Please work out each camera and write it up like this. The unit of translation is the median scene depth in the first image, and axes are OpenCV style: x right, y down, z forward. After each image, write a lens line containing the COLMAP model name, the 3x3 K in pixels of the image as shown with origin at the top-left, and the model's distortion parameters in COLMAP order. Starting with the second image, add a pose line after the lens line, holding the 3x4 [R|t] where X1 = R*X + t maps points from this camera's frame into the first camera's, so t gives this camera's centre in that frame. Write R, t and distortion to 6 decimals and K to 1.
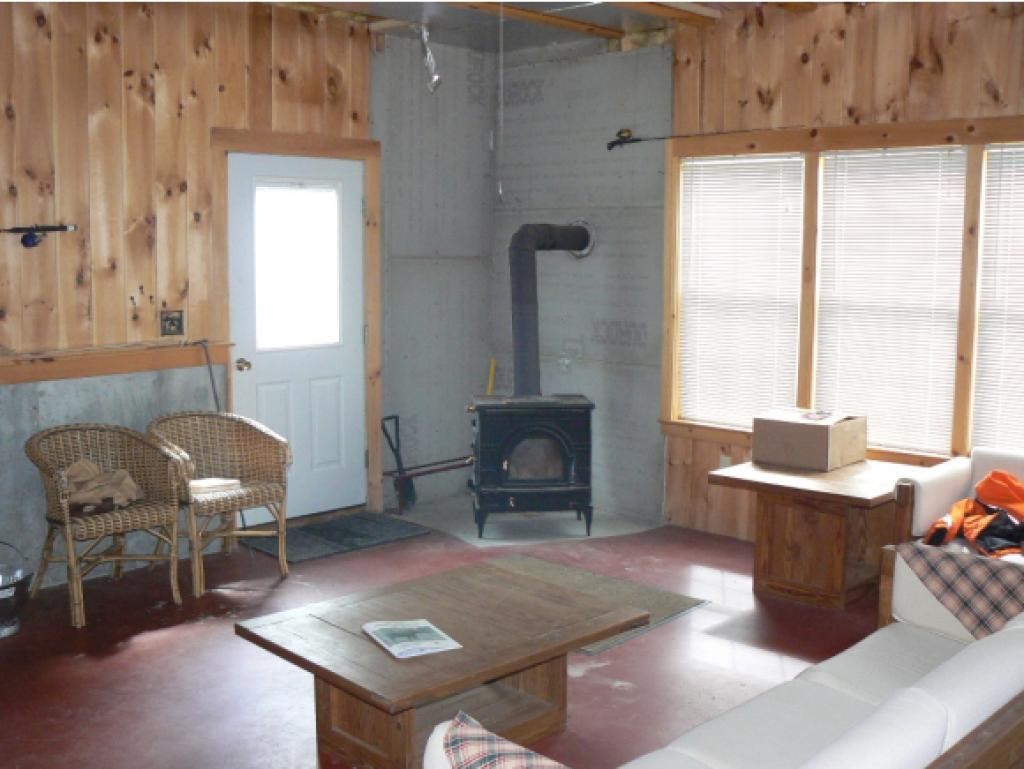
lens RADIAL K [[1110.8, 0, 506.1], [0, 1110.8, 389.7], [0, 0, 1]] dist [-0.187355, 0.225395]
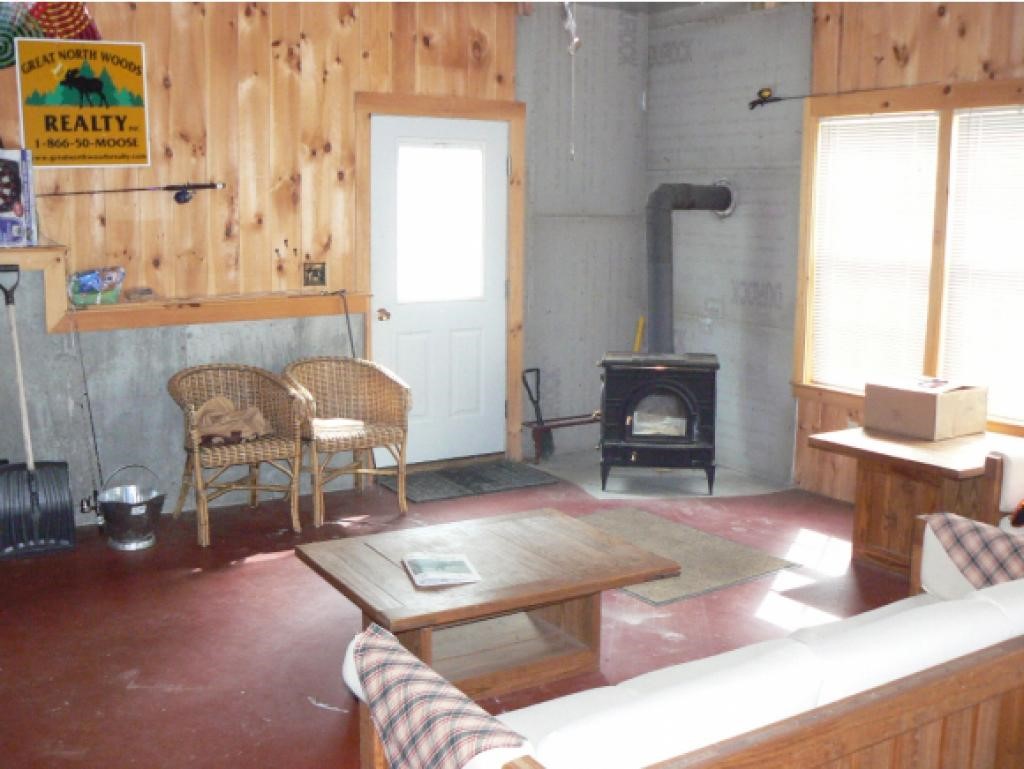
lens RADIAL K [[1110.8, 0, 506.1], [0, 1110.8, 389.7], [0, 0, 1]] dist [-0.187355, 0.225395]
pose [[0.973057, 0.041350, -0.226826, 0.126290], [-0.033022, 0.998638, 0.040390, 0.002603], [0.228187, -0.031811, 0.973098, -0.018832]]
